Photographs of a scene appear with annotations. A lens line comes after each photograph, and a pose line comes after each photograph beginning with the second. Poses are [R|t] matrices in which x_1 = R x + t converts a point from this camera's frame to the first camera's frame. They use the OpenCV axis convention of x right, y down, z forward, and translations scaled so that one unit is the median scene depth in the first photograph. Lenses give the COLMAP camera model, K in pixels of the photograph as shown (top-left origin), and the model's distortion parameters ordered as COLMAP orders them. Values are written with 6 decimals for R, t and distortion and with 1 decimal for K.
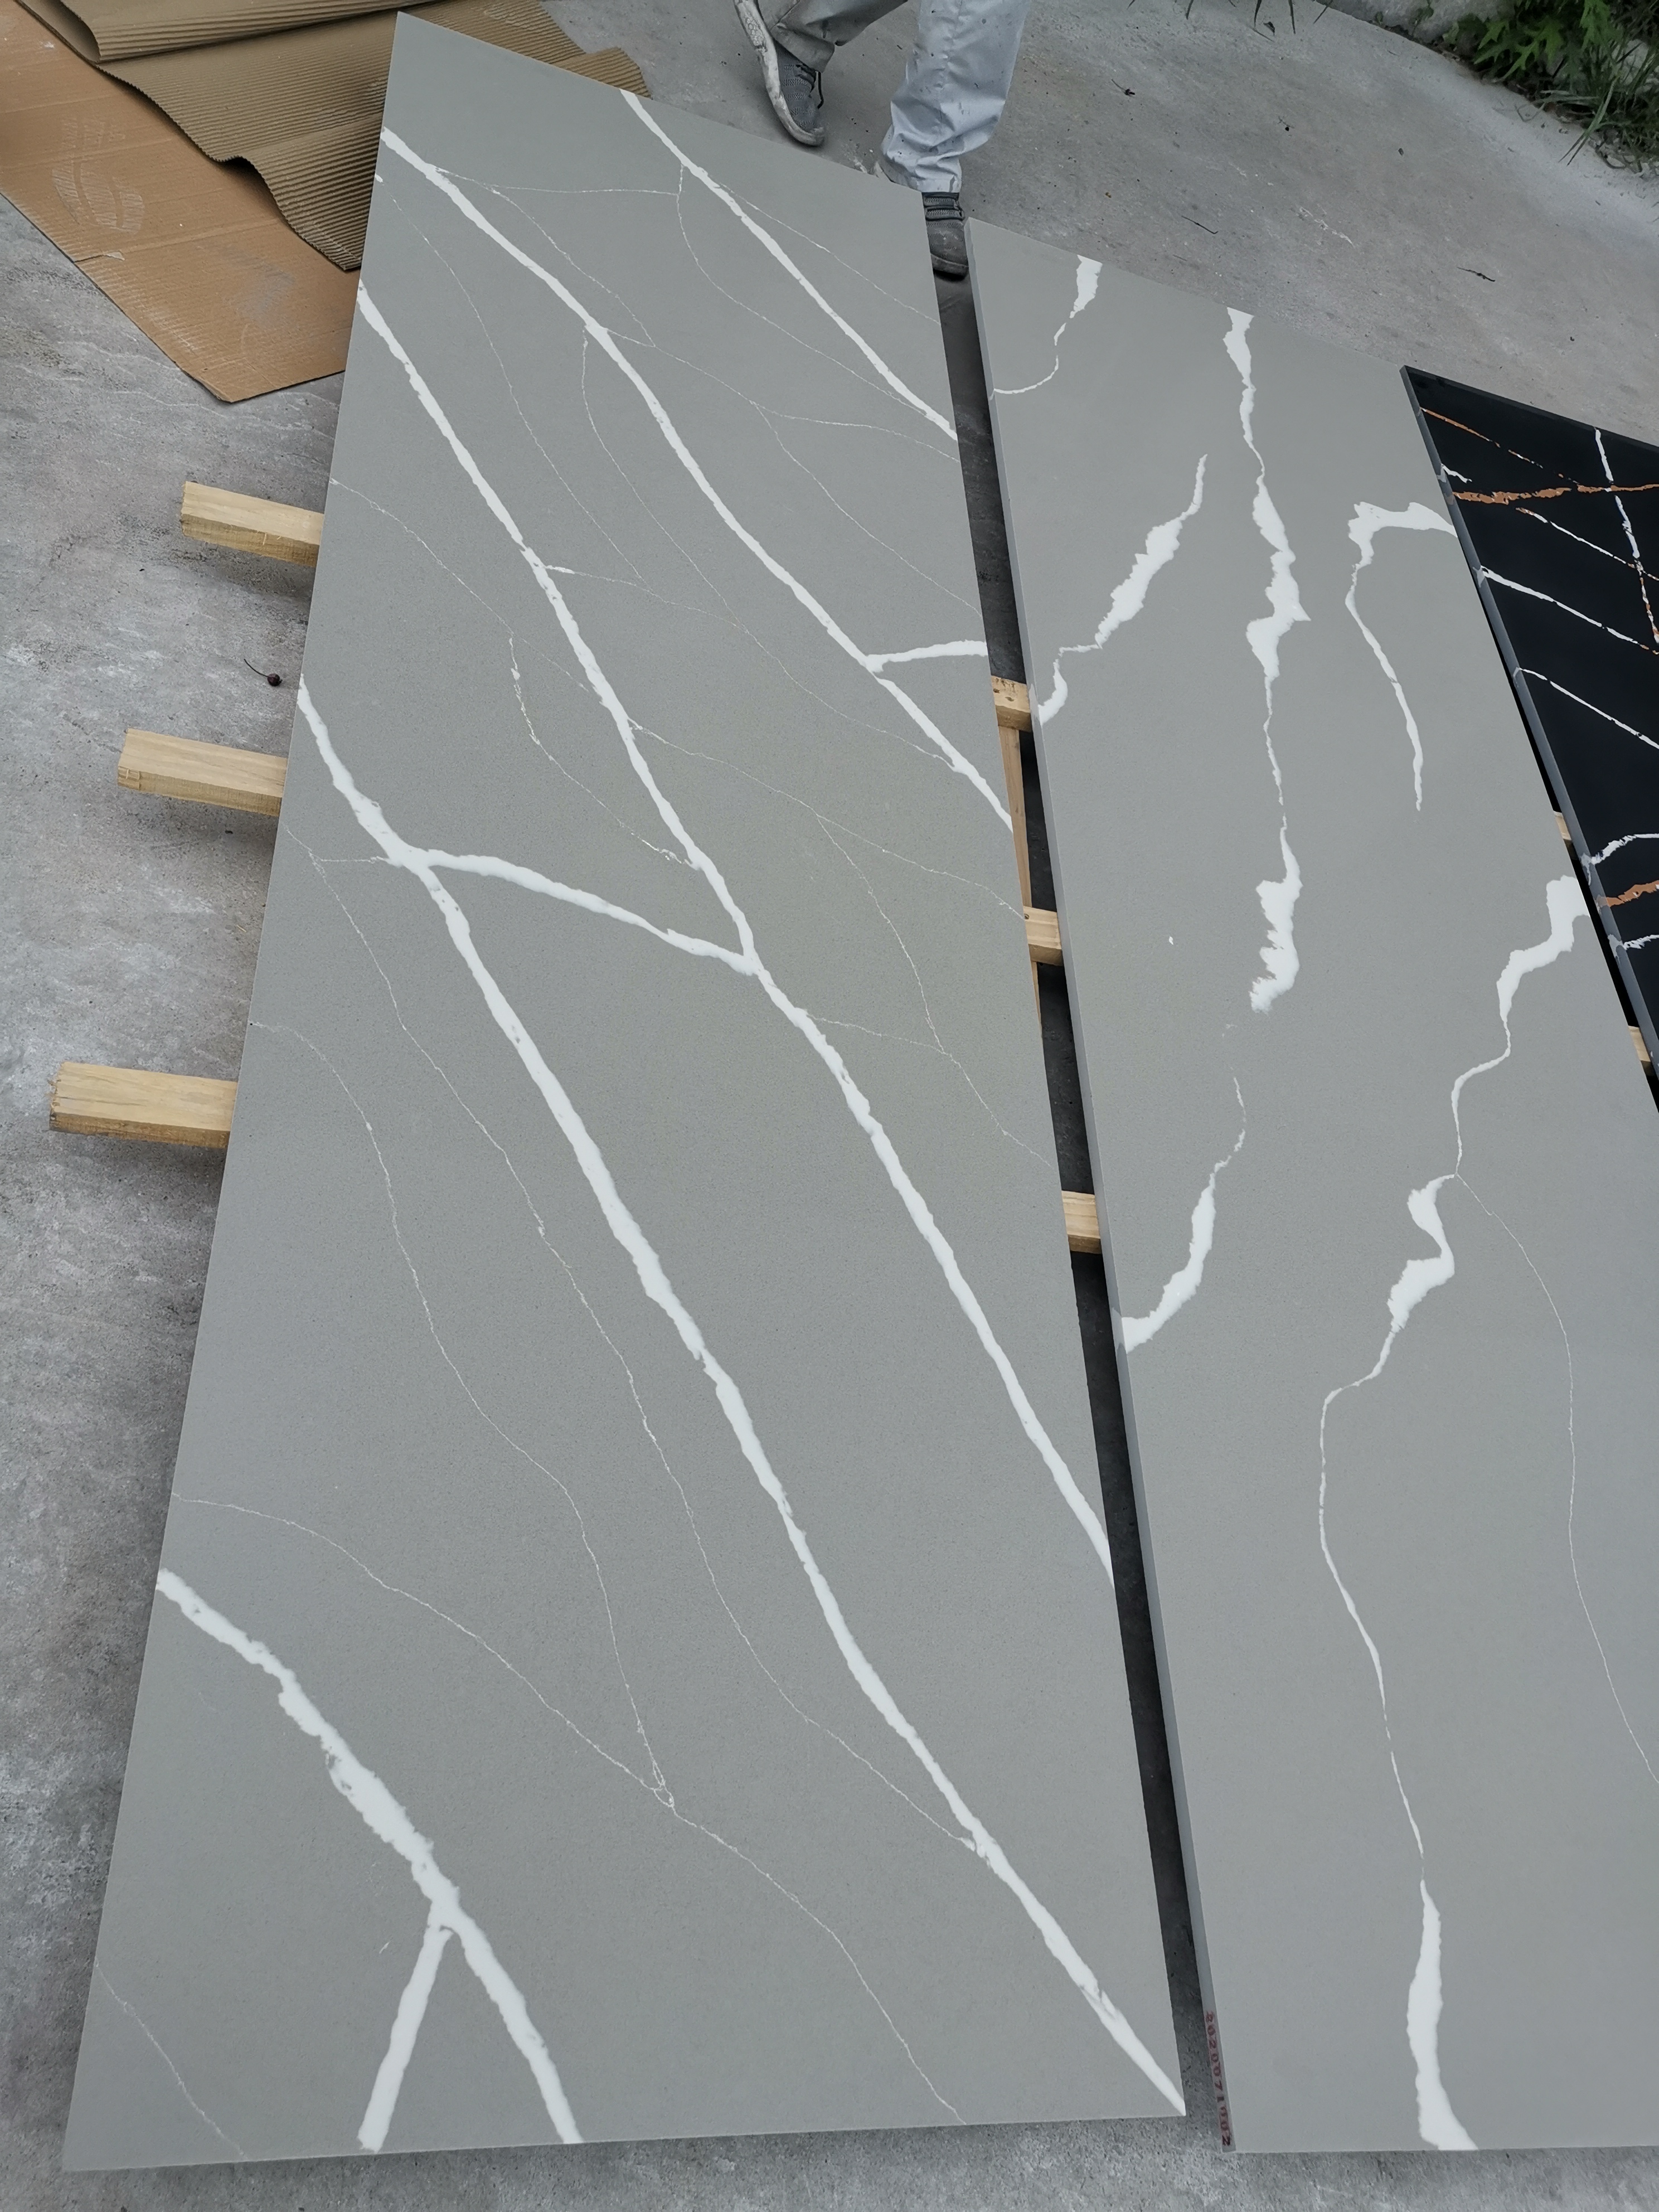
lens RADIAL K [[1736.7, 0, 828.8], [0, 1736.7, 1106.4], [0, 0, 1]] dist [0.035610, -0.019016]
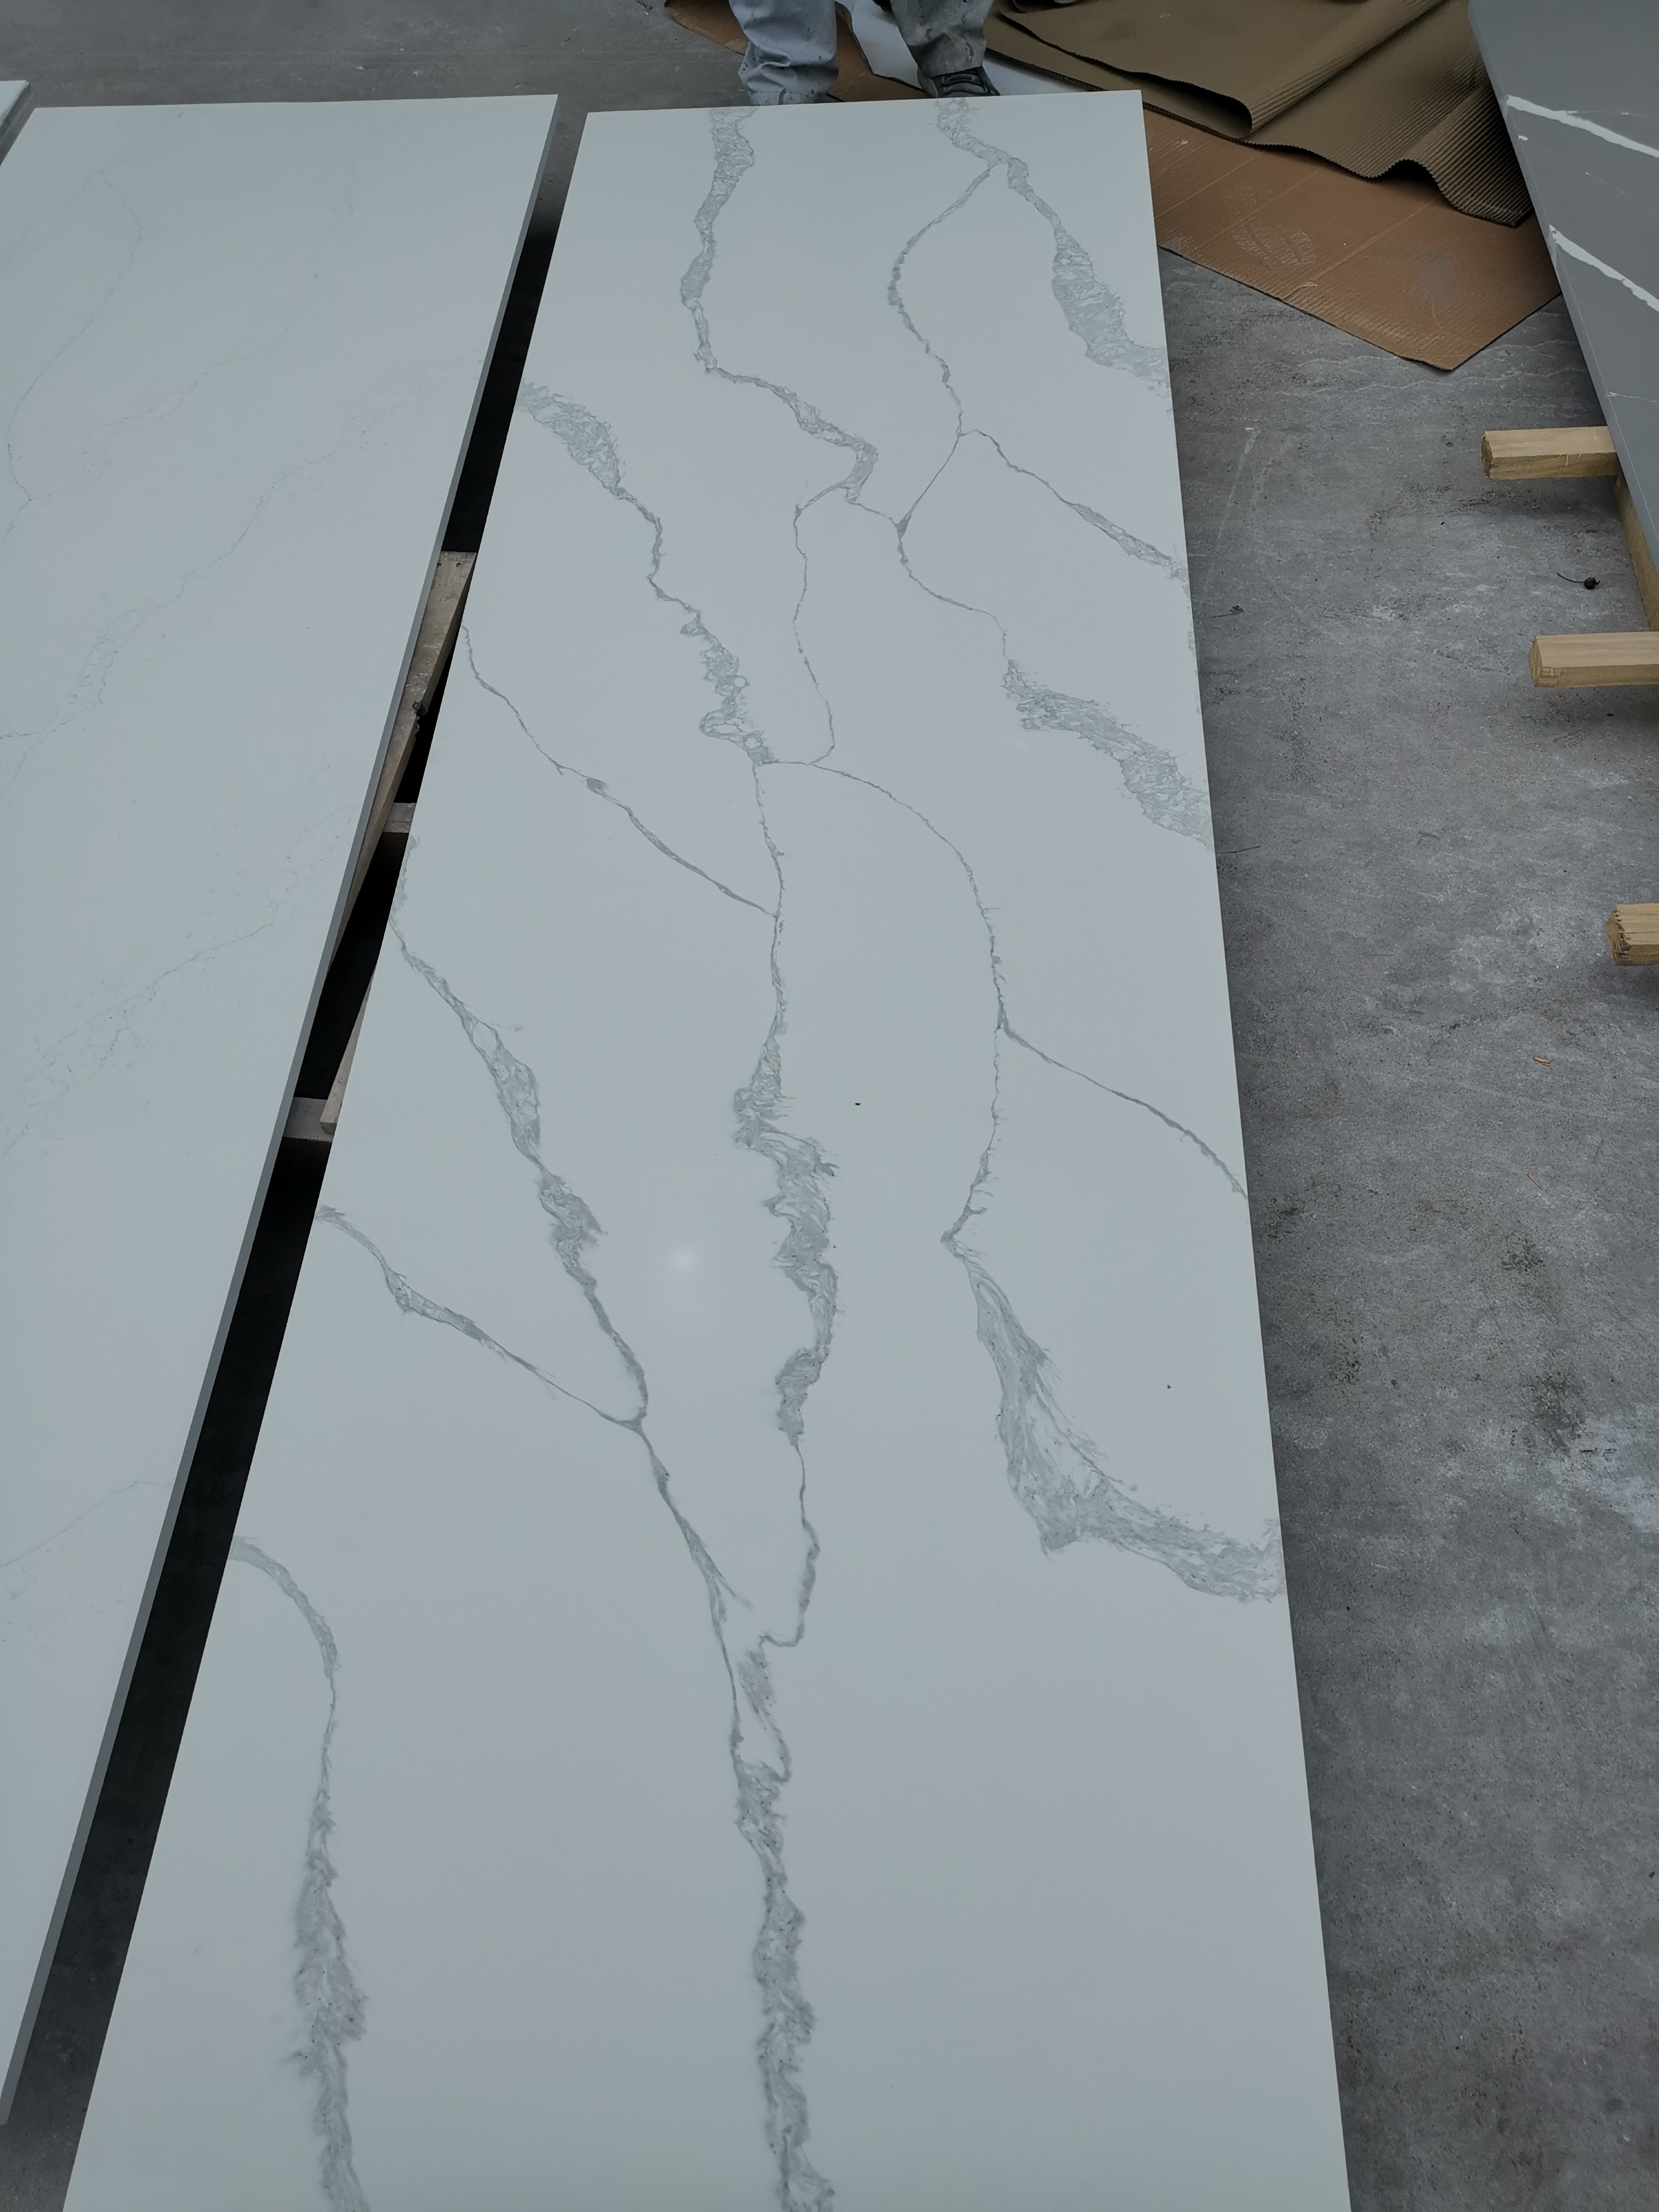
lens RADIAL K [[1736.7, 0, 829.8], [0, 1736.7, 1103.1], [0, 0, 1]] dist [0.035610, -0.019016]
pose [[0.910974, -0.153975, -0.382646, -0.375099], [0.142281, 0.988074, -0.058866, 0.074133], [0.387147, -0.000818, 0.922018, -0.197135]]
